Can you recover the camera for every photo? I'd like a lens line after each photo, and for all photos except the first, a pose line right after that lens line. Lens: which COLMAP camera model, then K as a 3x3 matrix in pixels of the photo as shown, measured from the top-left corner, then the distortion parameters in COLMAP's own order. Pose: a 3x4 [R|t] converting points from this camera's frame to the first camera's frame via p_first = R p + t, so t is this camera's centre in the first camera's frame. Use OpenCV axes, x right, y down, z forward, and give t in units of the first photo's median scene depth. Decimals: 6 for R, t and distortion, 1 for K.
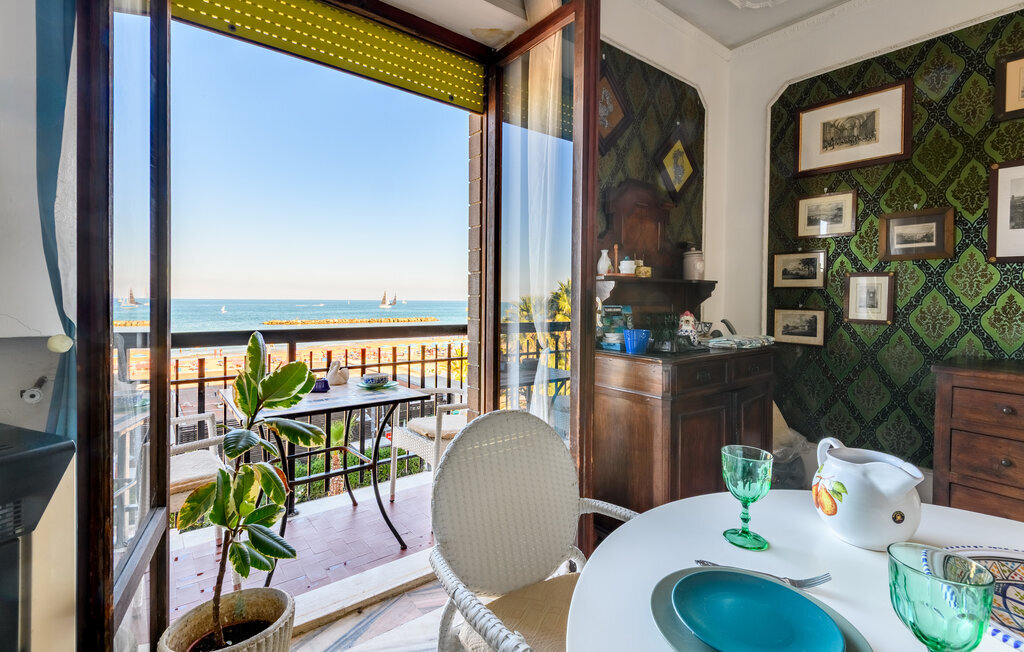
lens RADIAL K [[474.3, 0, 528.8], [0, 474.3, 303.1], [0, 0, 1]] dist [0.008951, -0.006237]
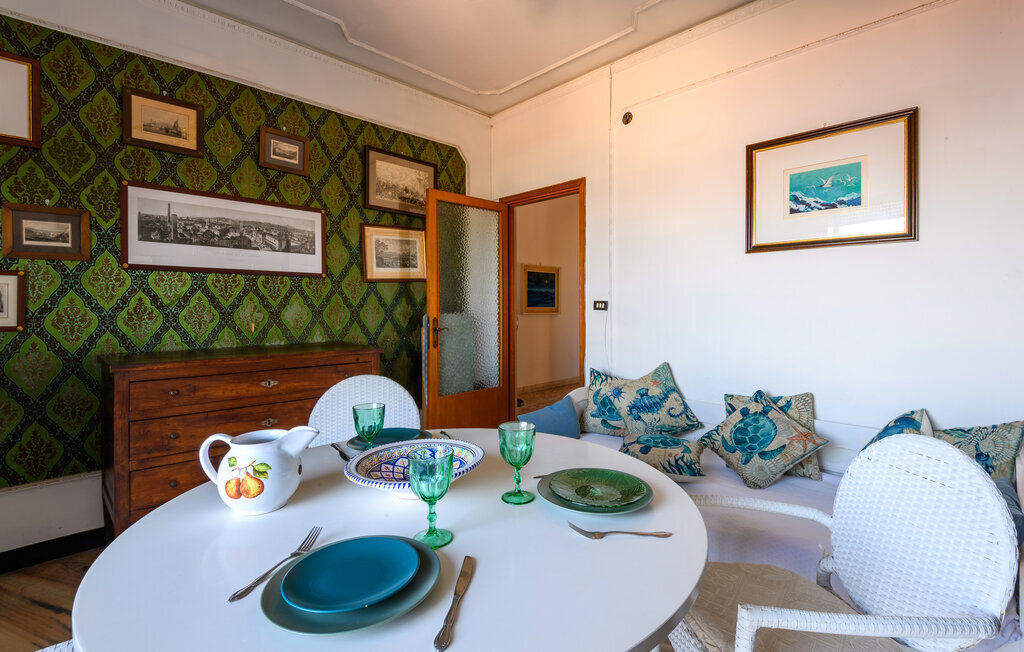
lens RADIAL K [[474.3, 0, 492.6], [0, 474.3, 306.4], [0, 0, 1]] dist [0.008951, -0.006237]
pose [[-0.080344, -0.013112, 0.996681, -0.201685], [0.014434, 0.999793, 0.014317, 0.000545], [-0.996663, 0.015537, -0.080138, 0.220047]]
